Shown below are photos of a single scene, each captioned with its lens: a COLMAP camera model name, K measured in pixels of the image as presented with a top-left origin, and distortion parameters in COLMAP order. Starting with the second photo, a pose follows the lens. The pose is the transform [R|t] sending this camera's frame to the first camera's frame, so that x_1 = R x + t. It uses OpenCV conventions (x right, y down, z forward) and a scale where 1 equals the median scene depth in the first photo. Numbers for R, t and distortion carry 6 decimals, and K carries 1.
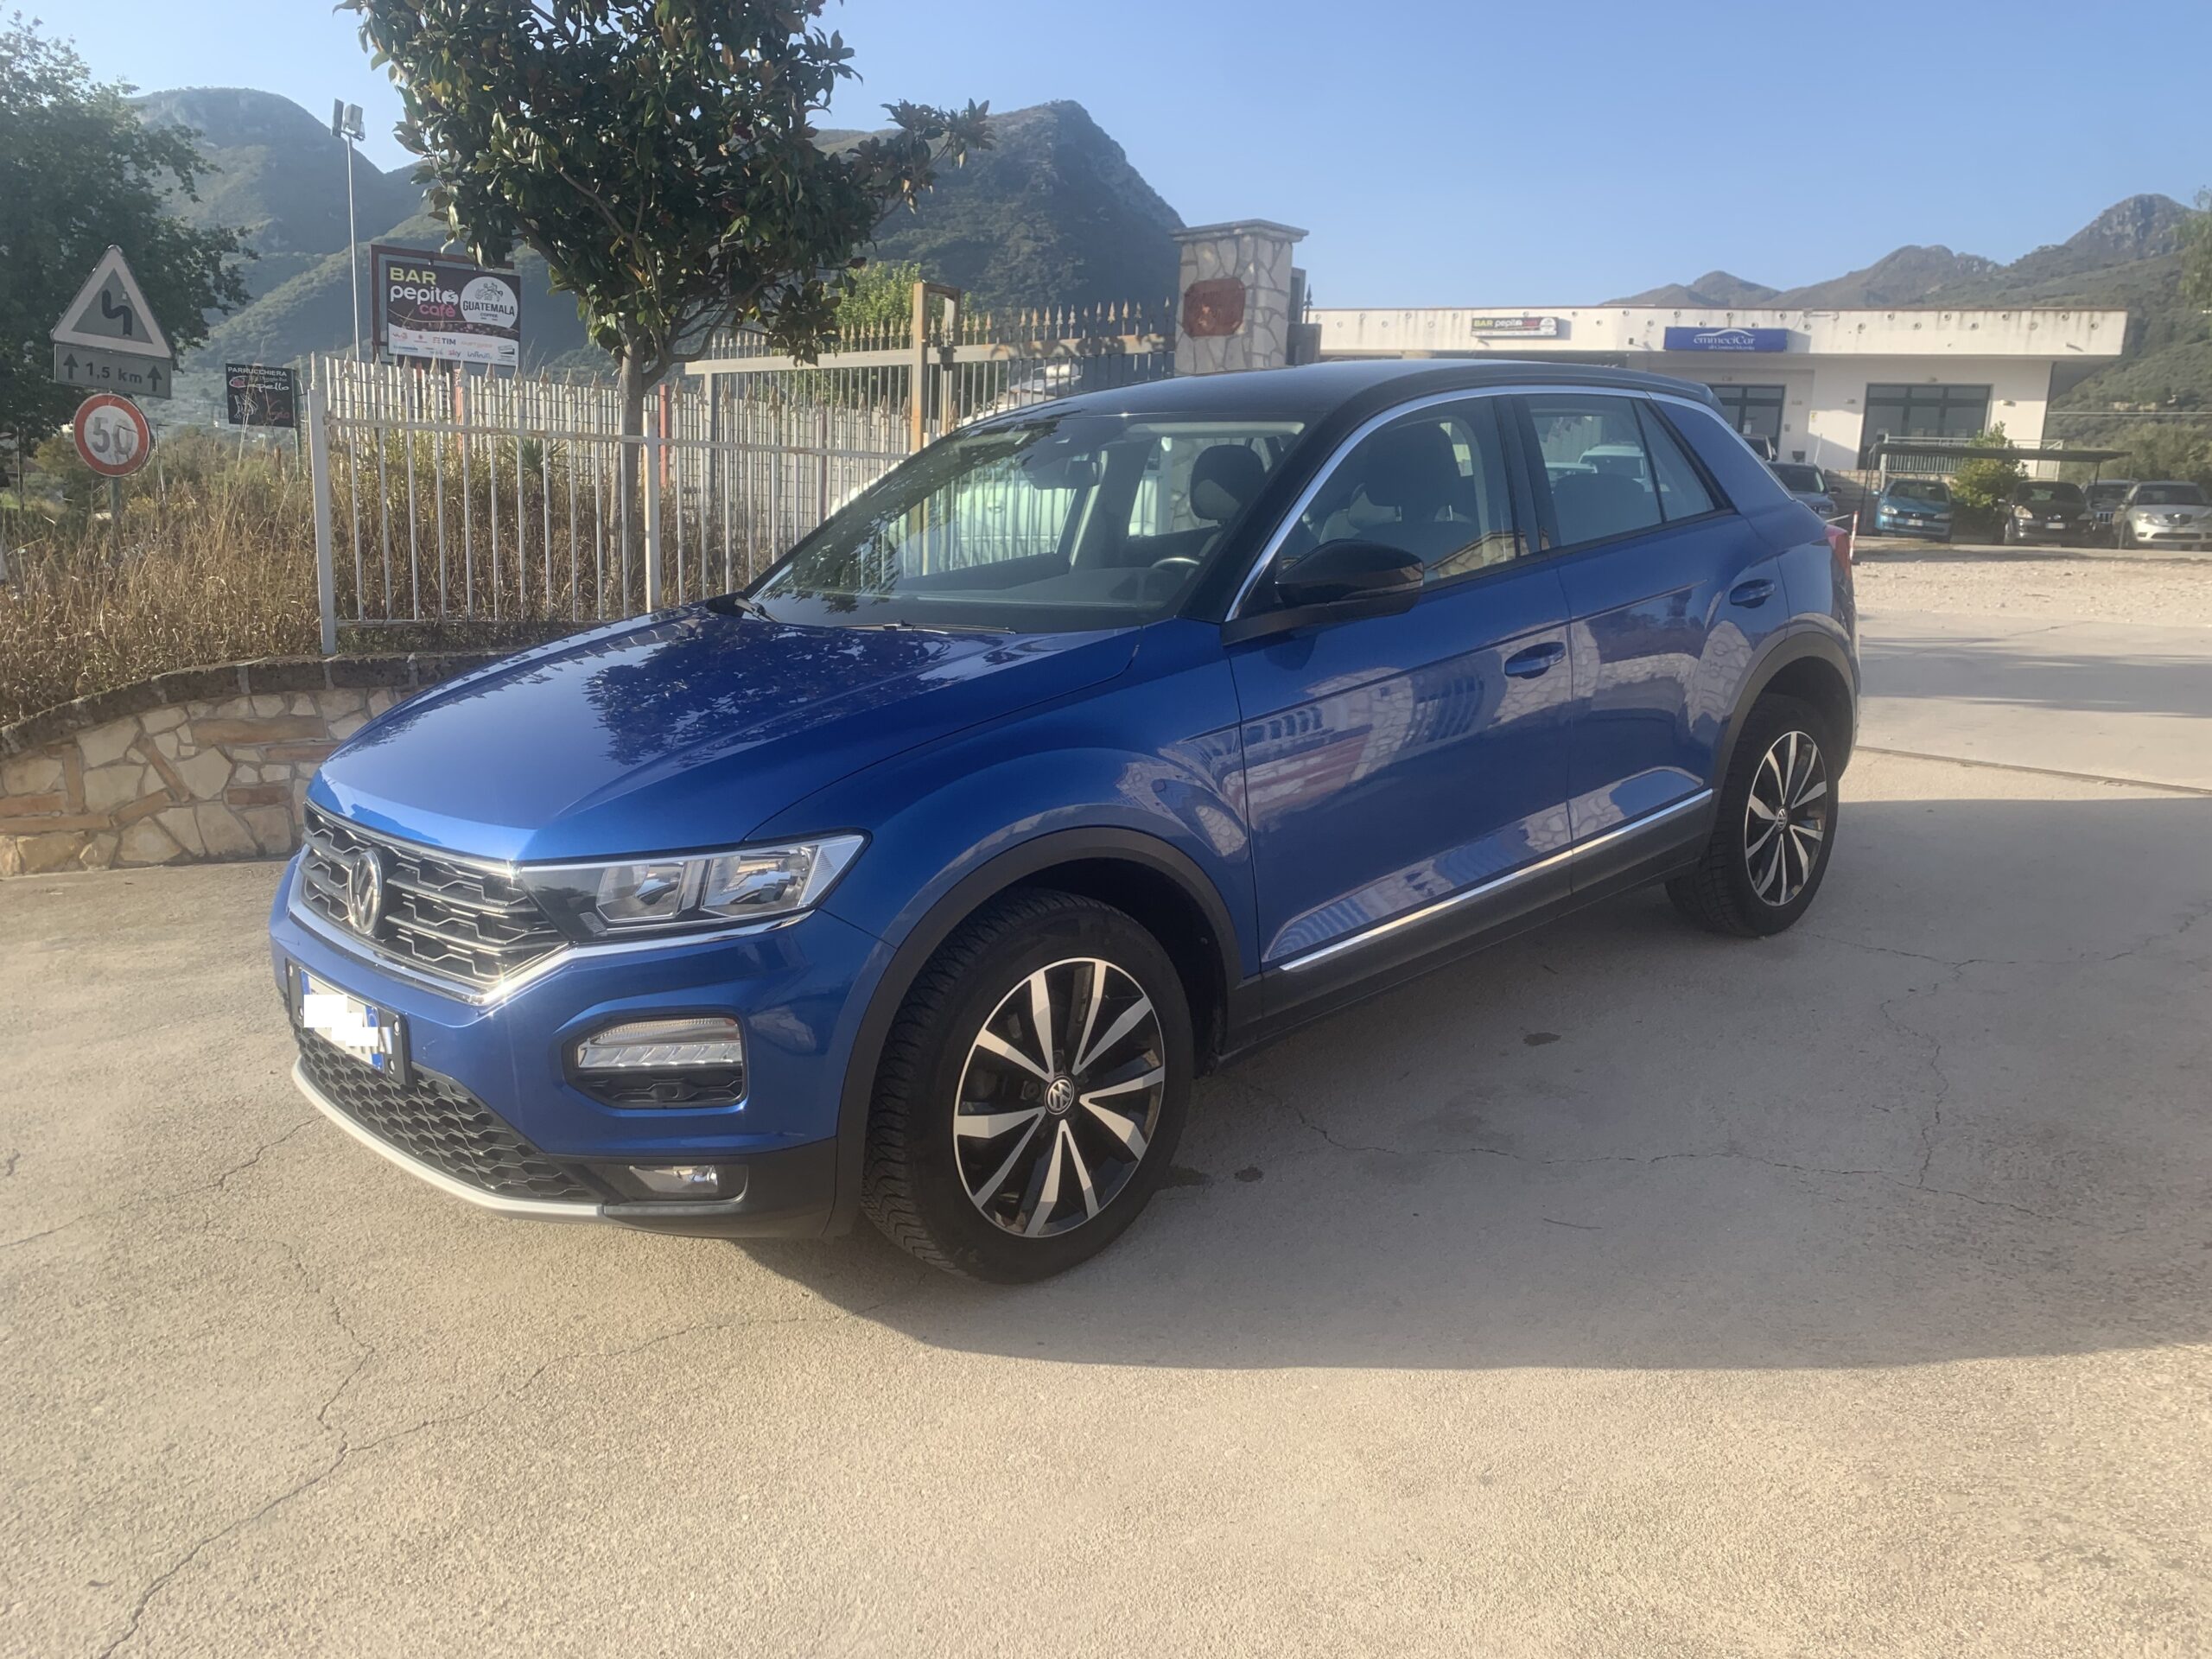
lens RADIAL K [[1686.9, 0, 1133.7], [0, 1686.9, 864.1], [0, 0, 1]] dist [0.027717, -0.023552]
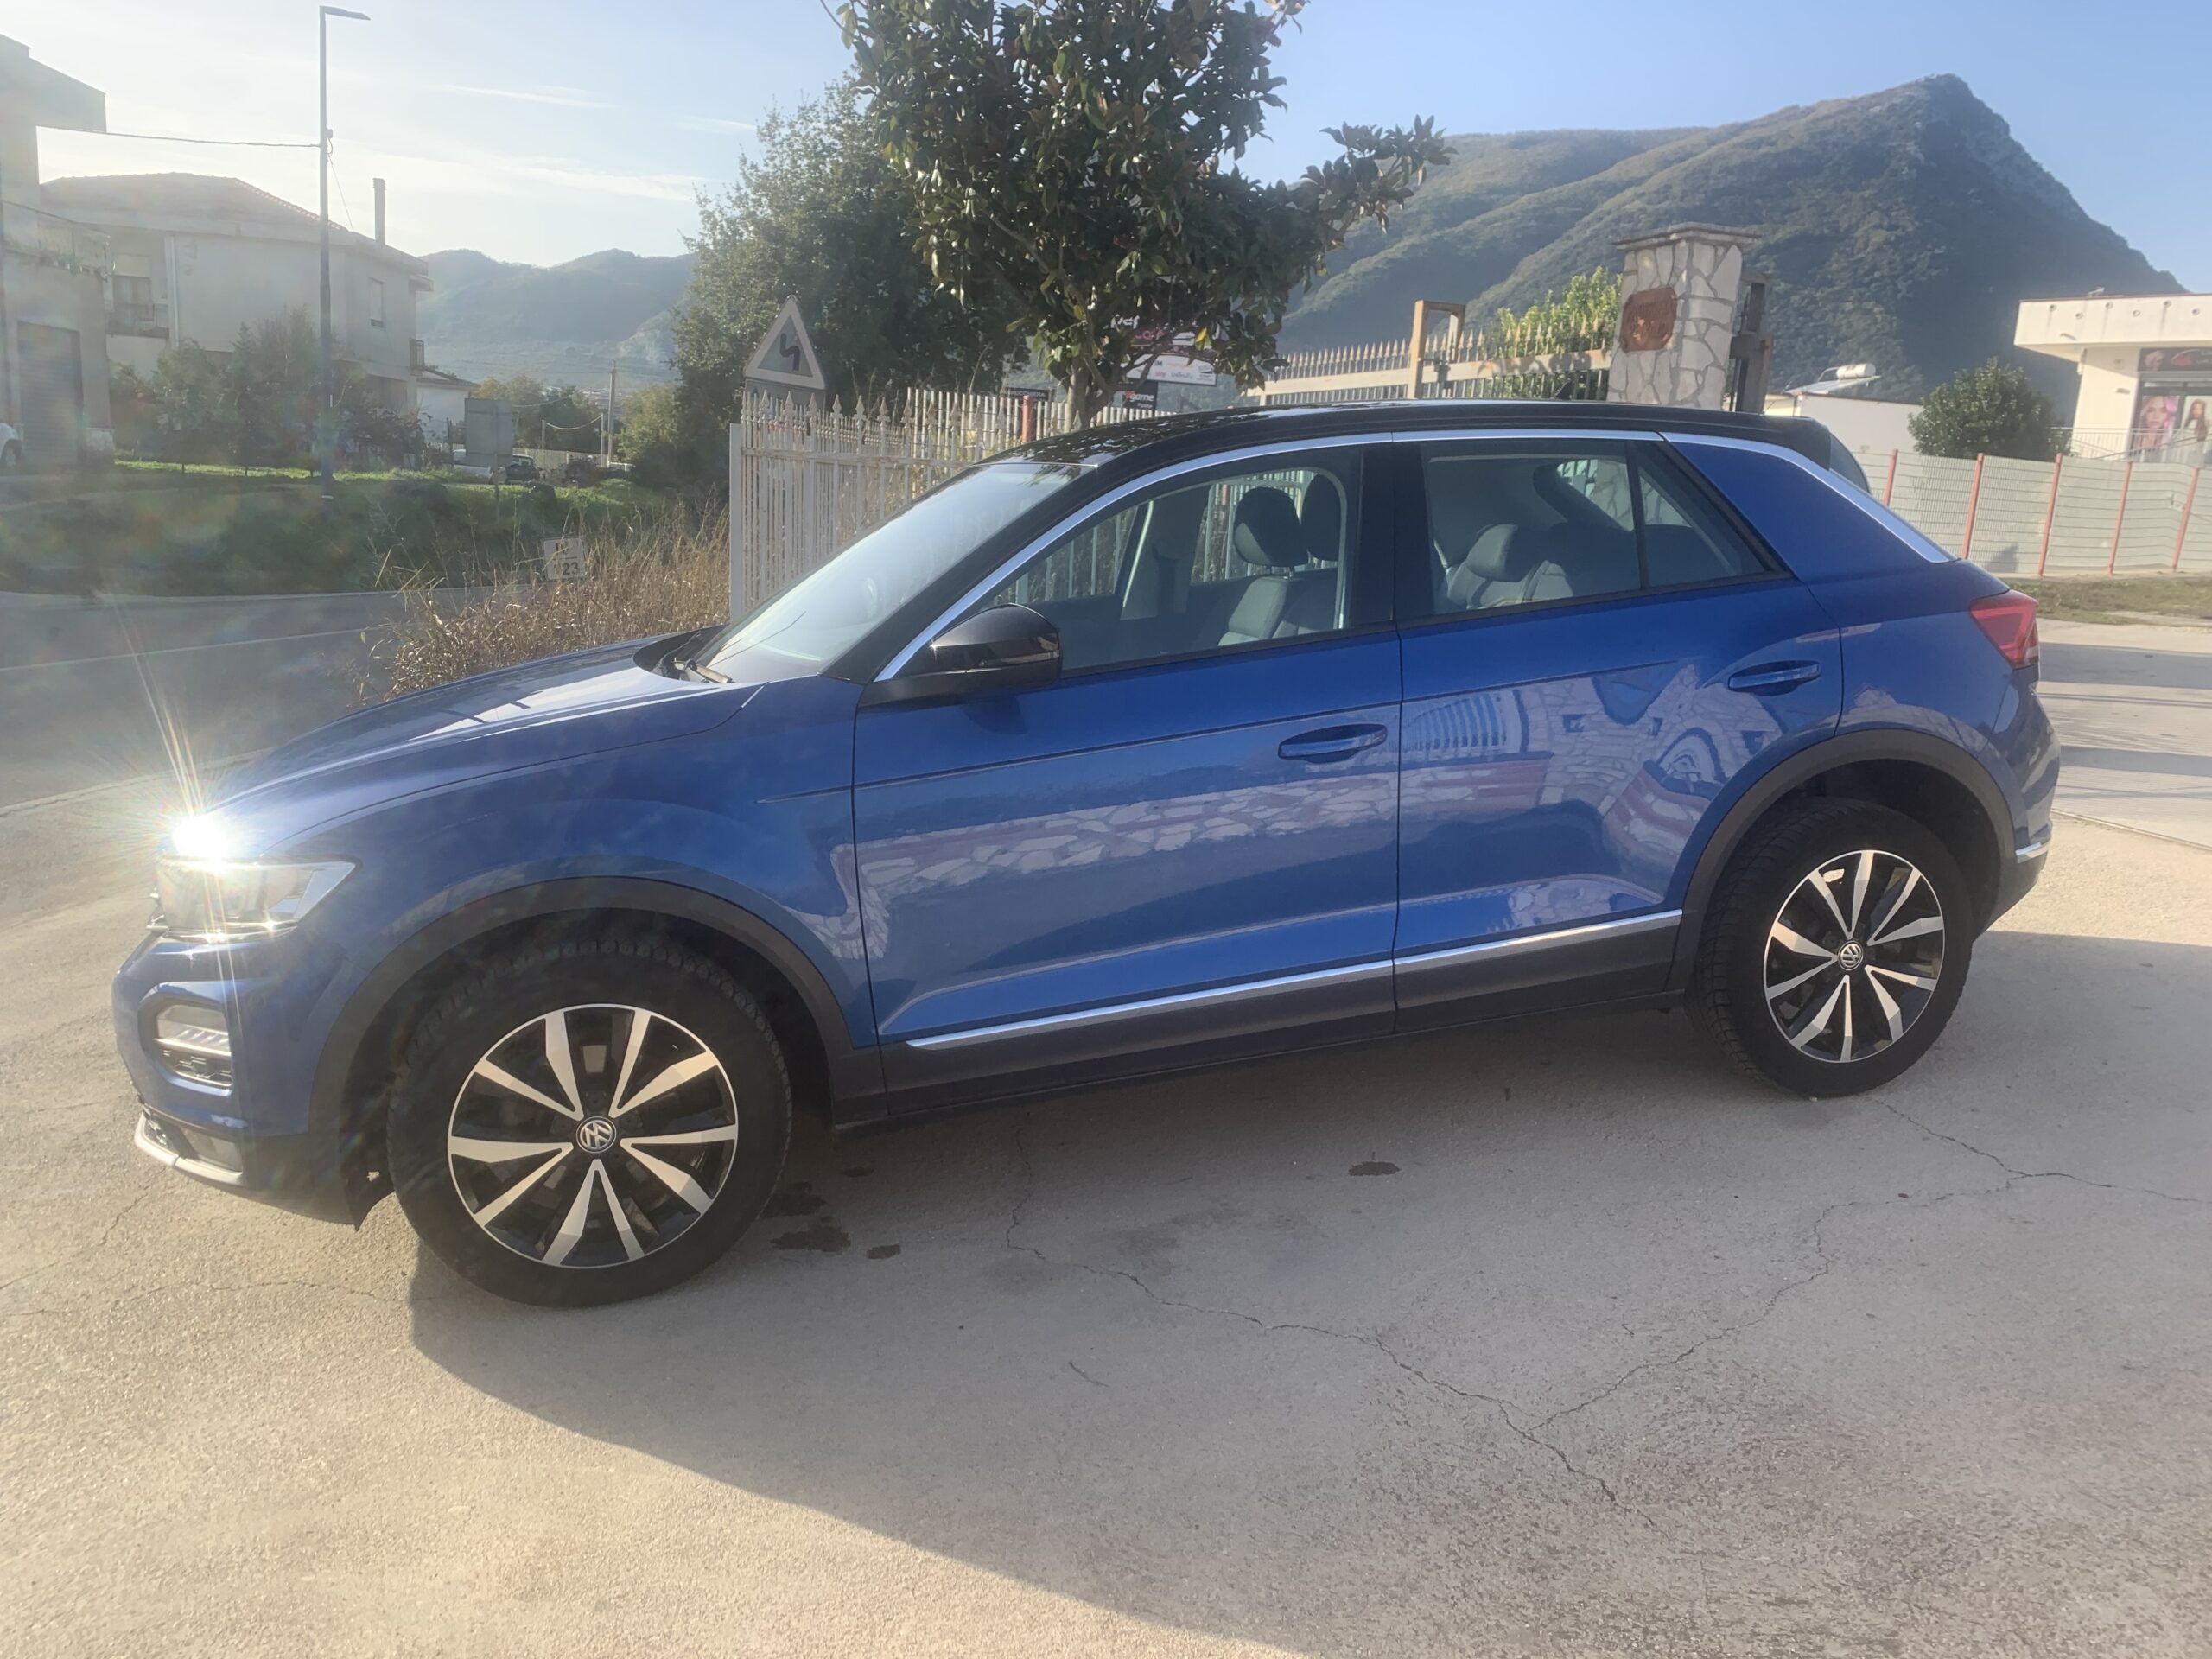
lens RADIAL K [[1686.9, 0, 1137.2], [0, 1686.9, 846.6], [0, 0, 1]] dist [0.027717, -0.023552]
pose [[0.899485, 0.100215, -0.425305, 0.242013], [-0.105805, 0.994331, 0.010525, -0.029845], [0.423949, 0.035532, 0.904989, 0.072481]]
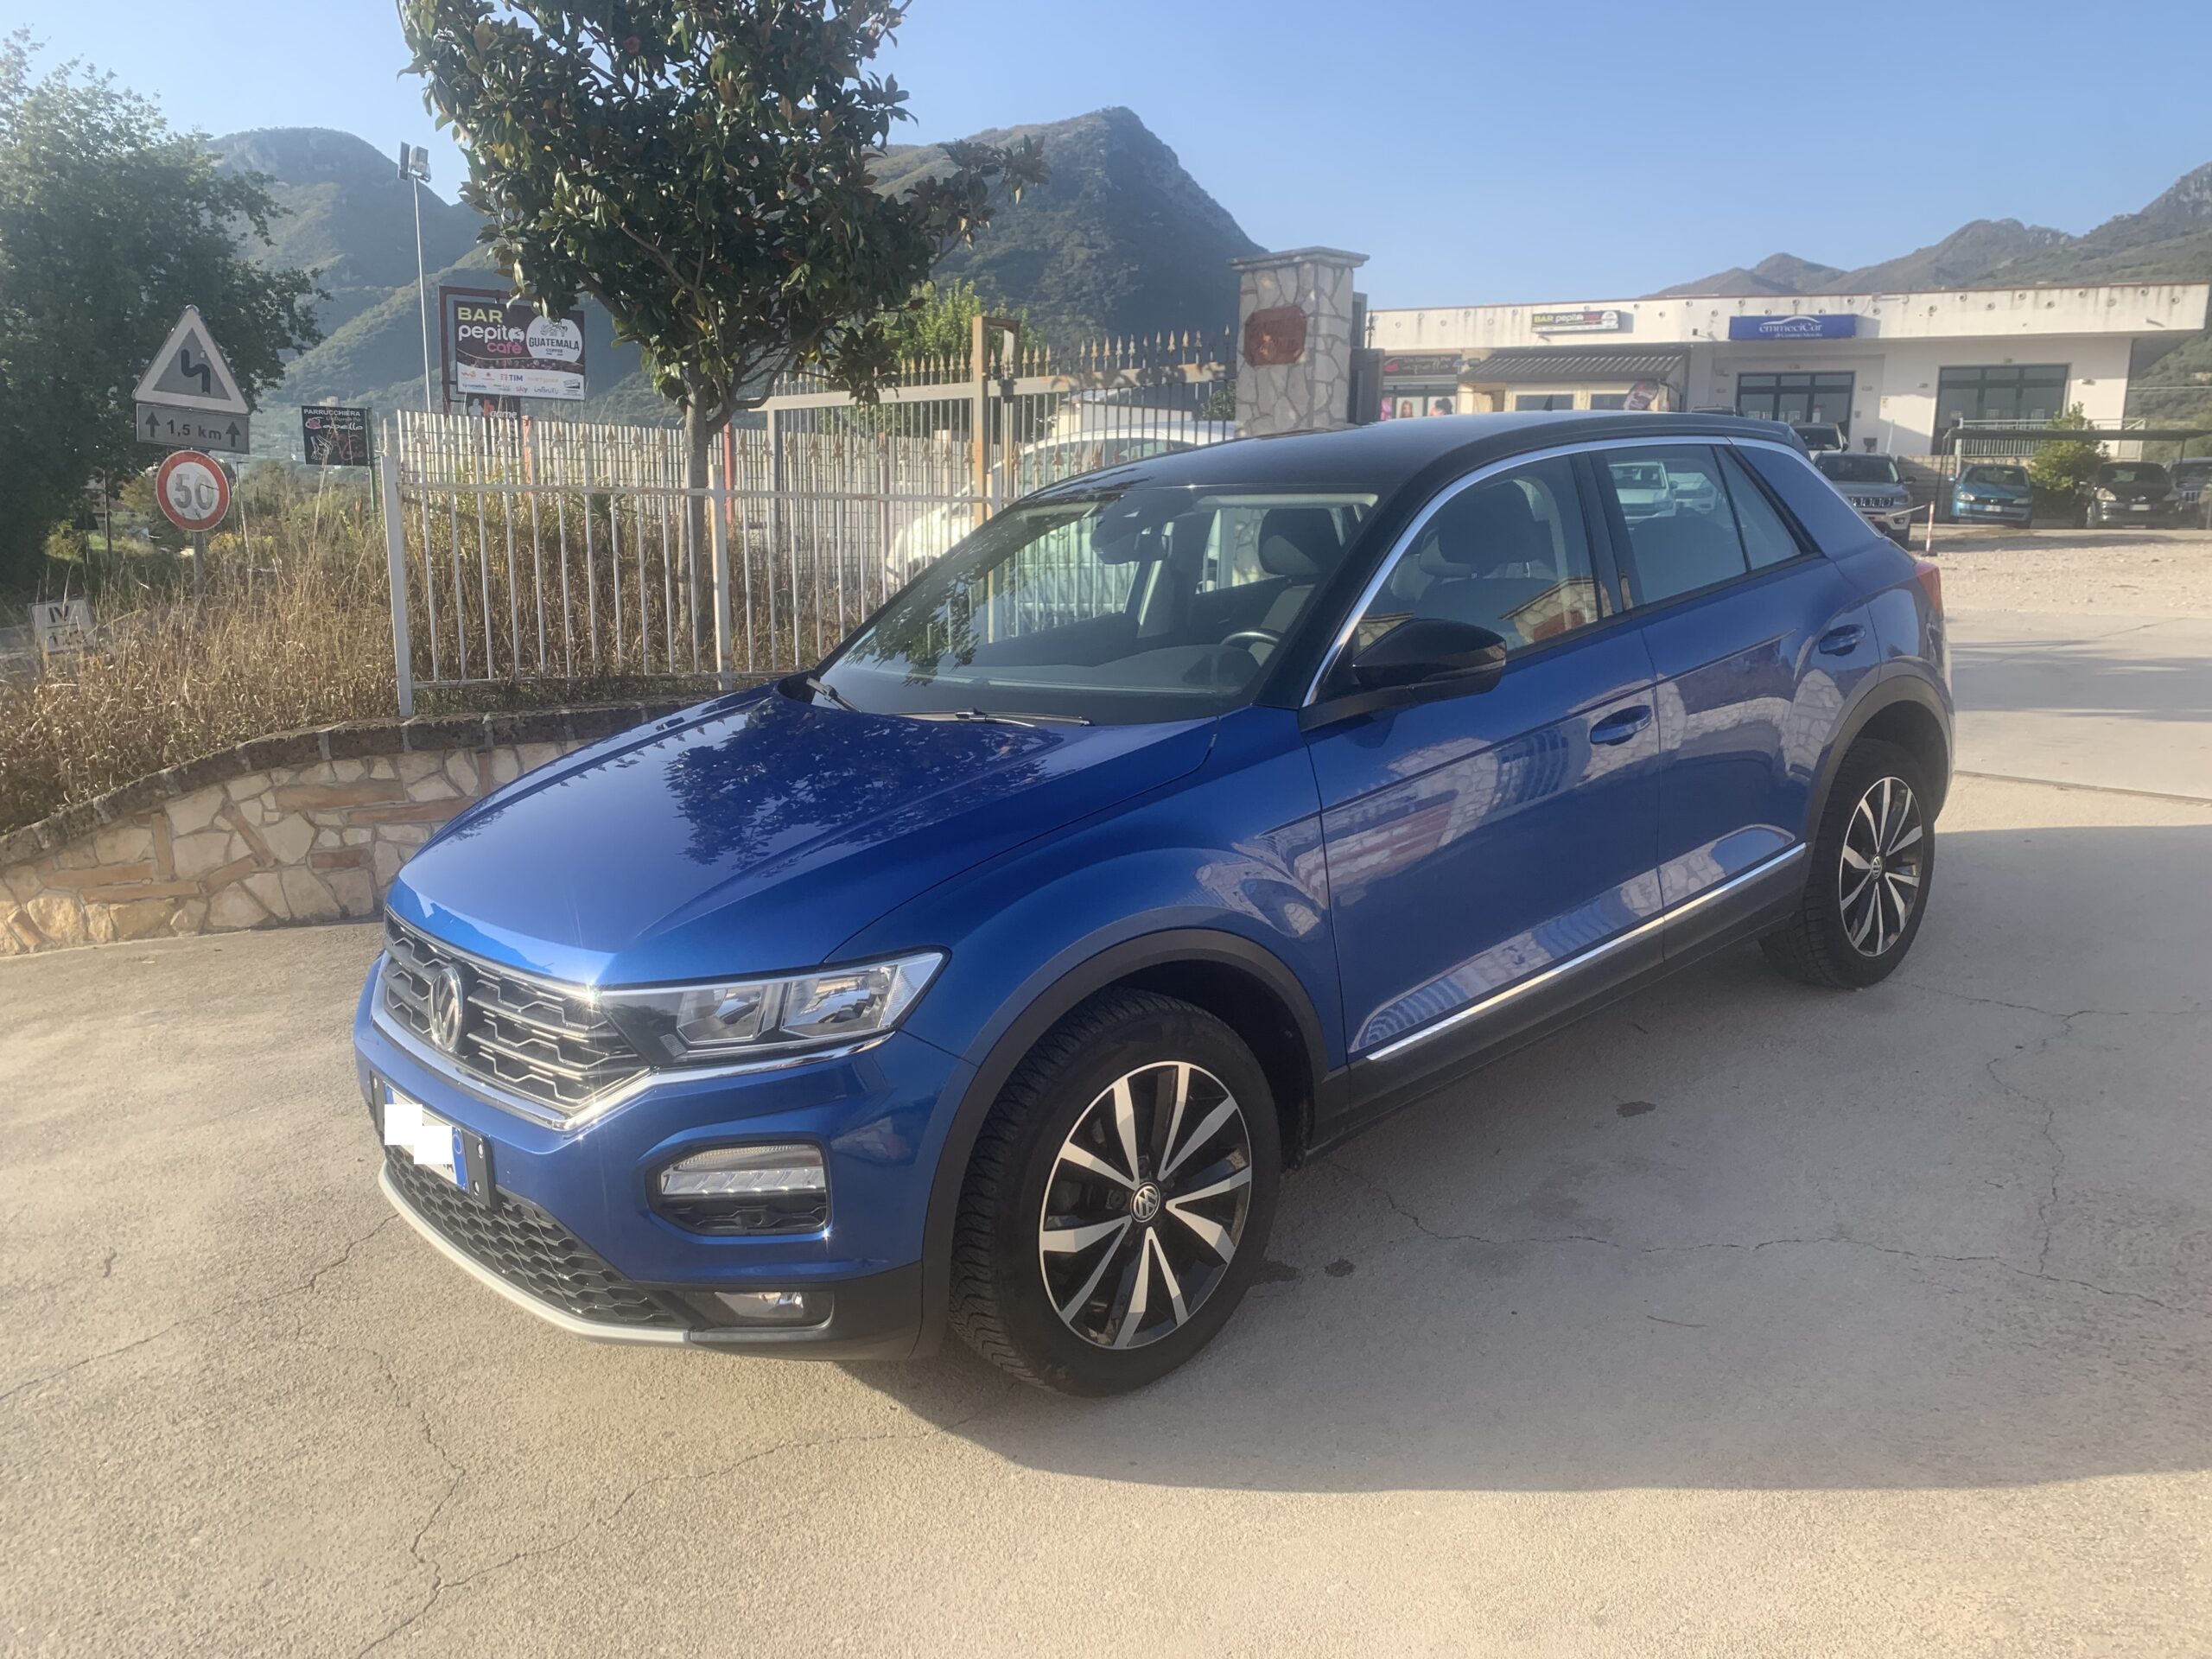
lens RADIAL K [[1686.9, 0, 1135.8], [0, 1686.9, 865.8], [0, 0, 1]] dist [0.027717, -0.023552]
pose [[0.998996, -0.022187, -0.038925, -0.002617], [0.022131, 0.999753, -0.001861, -0.020466], [0.038957, 0.000998, 0.999240, 0.006669]]
